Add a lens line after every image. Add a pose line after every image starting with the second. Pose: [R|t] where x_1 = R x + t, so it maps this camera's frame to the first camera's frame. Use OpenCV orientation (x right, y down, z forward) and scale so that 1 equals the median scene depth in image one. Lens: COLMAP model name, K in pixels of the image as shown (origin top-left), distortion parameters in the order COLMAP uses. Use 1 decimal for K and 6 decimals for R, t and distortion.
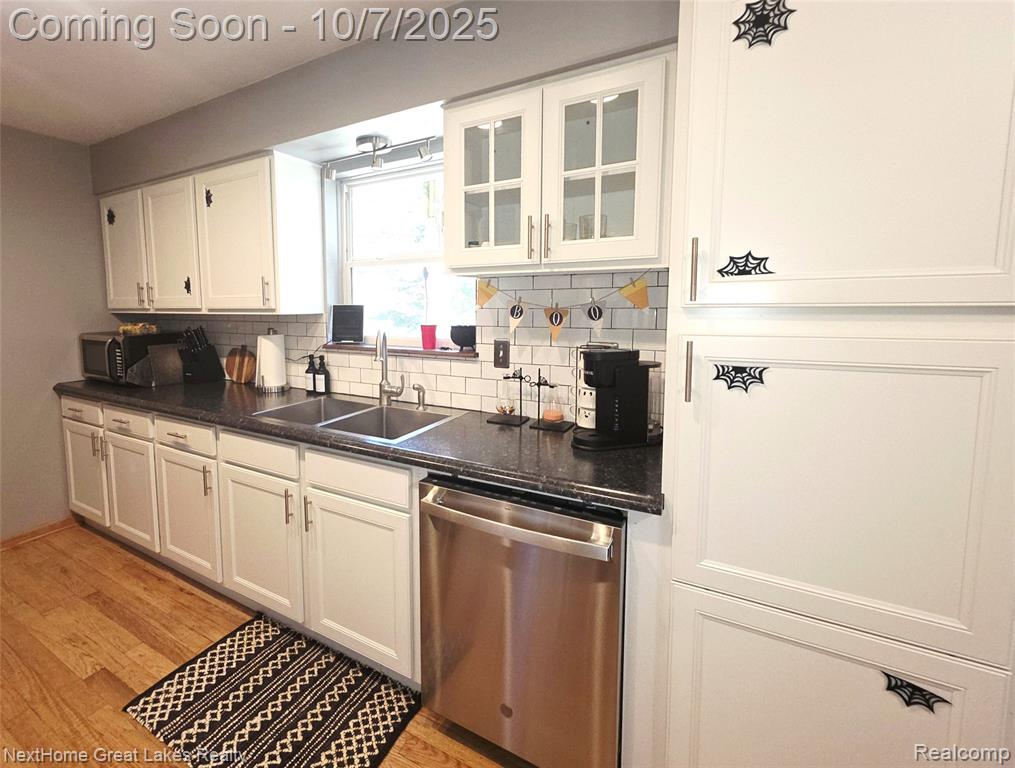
lens RADIAL K [[471.6, 0, 424.5], [0, 471.6, 350.0], [0, 0, 1]] dist [0.003456, 0.000198]
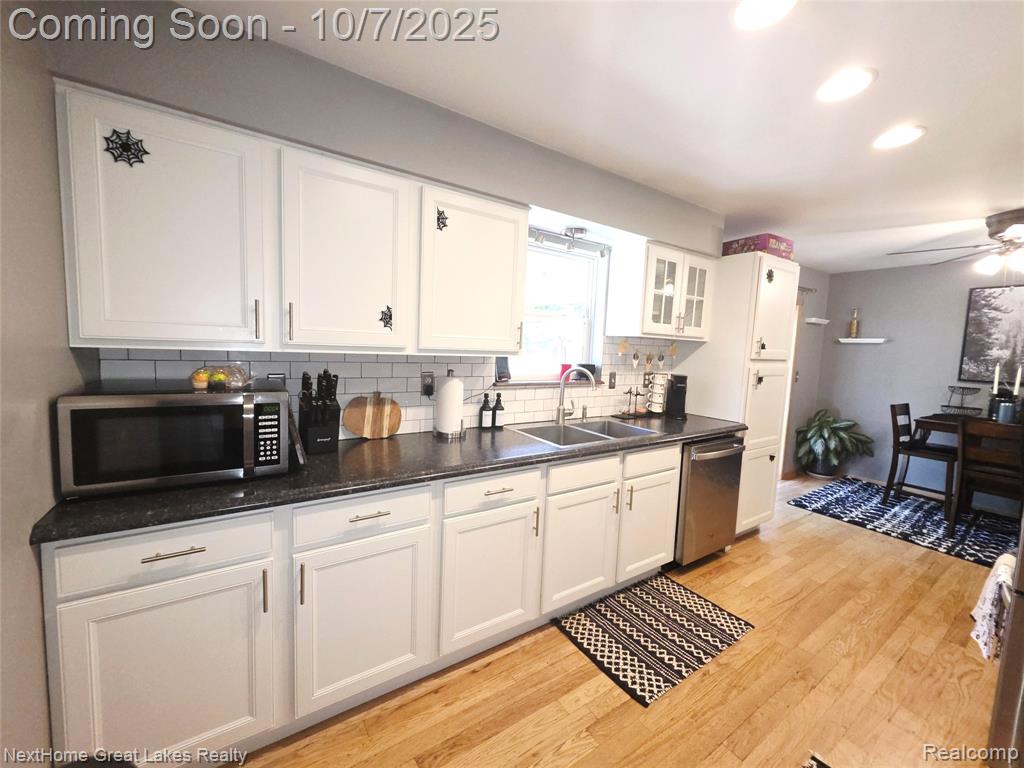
lens RADIAL K [[406.8, 0, 512.2], [0, 406.8, 383.9], [0, 0, 1]] dist [0.002784, 0.000106]
pose [[0.411848, -0.062769, 0.909088, -1.304039], [0.046984, 0.997761, 0.047606, -0.066017], [-0.910040, 0.023107, 0.413875, 0.700732]]
